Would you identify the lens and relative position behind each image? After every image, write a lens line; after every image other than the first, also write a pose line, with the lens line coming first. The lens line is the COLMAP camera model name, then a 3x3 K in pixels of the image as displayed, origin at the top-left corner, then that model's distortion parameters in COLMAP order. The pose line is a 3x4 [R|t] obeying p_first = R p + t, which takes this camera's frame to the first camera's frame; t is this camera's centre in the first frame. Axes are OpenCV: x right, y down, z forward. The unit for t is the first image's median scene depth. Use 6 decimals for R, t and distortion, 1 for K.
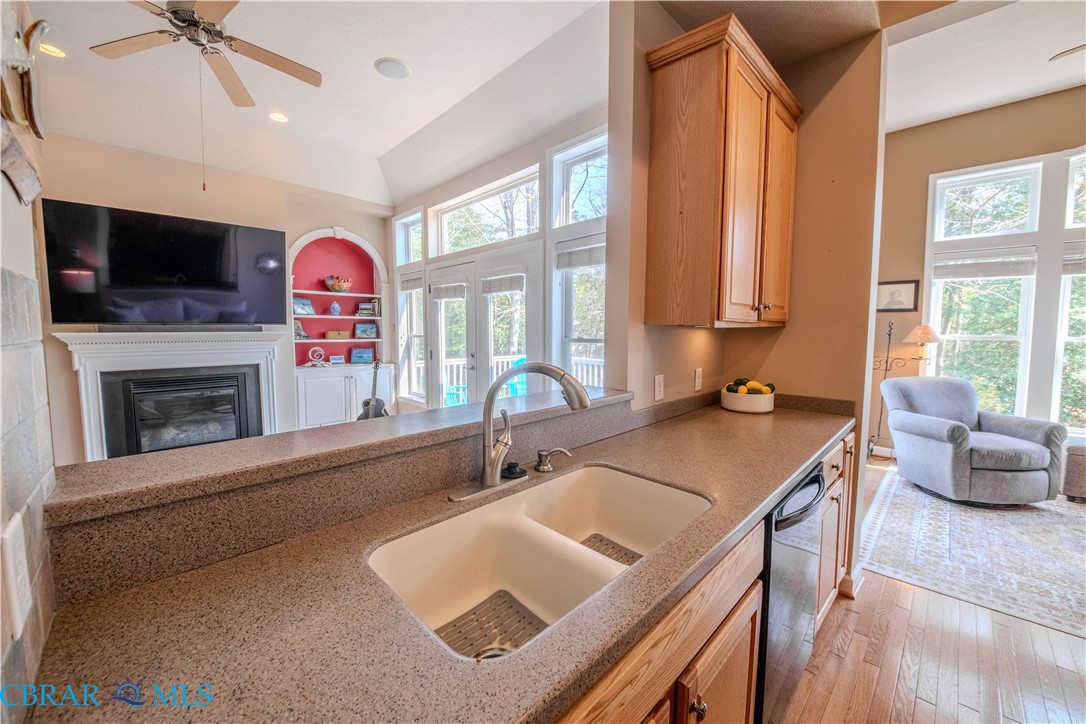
lens RADIAL K [[402.8, 0, 524.7], [0, 402.8, 361.3], [0, 0, 1]] dist [-0.012817, -0.003270]
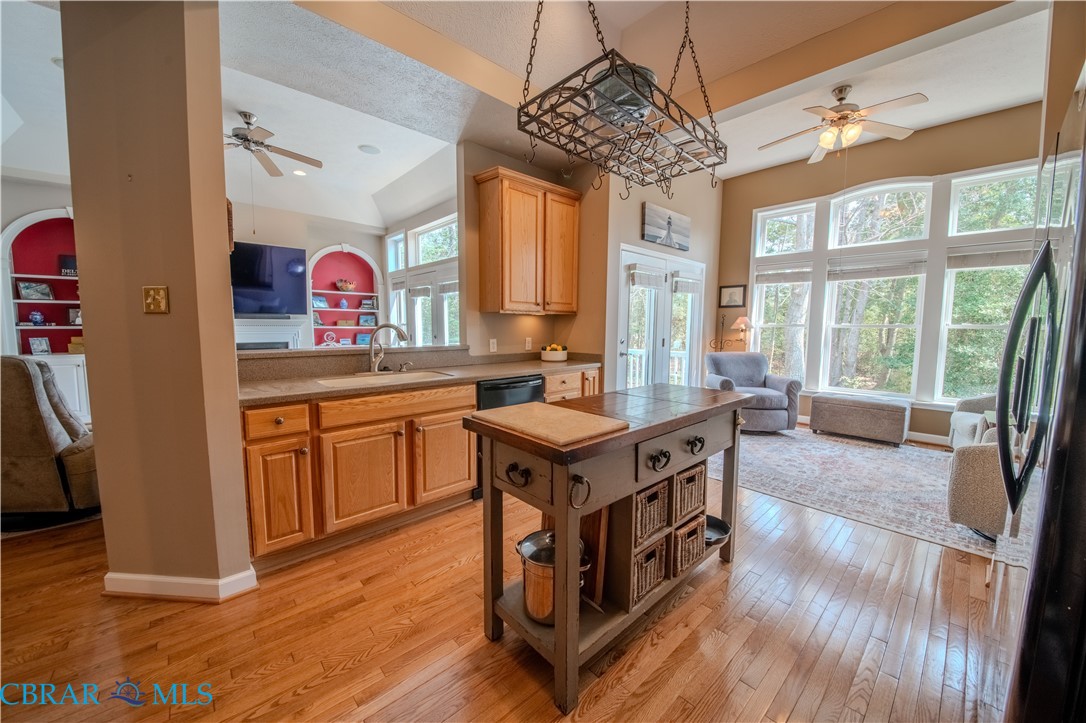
lens RADIAL K [[402.8, 0, 544.2], [0, 402.8, 365.2], [0, 0, 1]] dist [-0.012817, -0.003270]
pose [[0.999697, 0.007954, -0.023310, 0.327377], [-0.007523, 0.999800, 0.018513, 0.063598], [0.023453, -0.018332, 0.999557, -0.470250]]
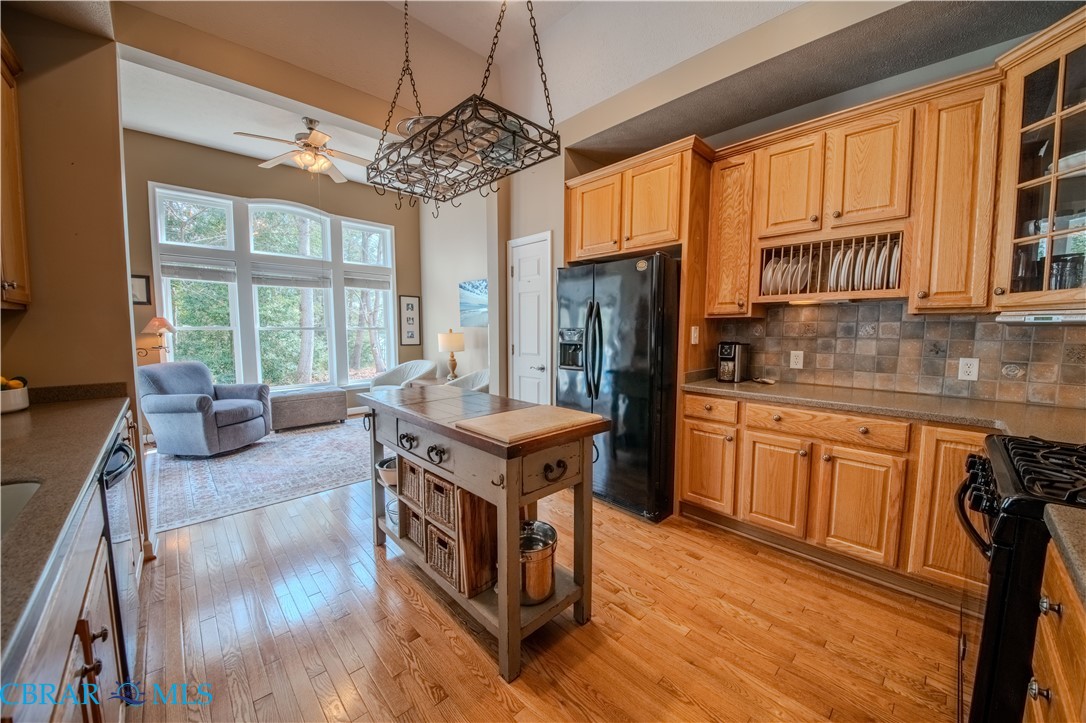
lens RADIAL K [[402.8, 0, 548.3], [0, 402.8, 361.7], [0, 0, 1]] dist [-0.012817, -0.003270]
pose [[-0.018857, -0.081710, 0.996478, -0.137677], [0.075591, 0.993686, 0.082912, 0.024263], [-0.996961, 0.076888, -0.012561, -0.068560]]
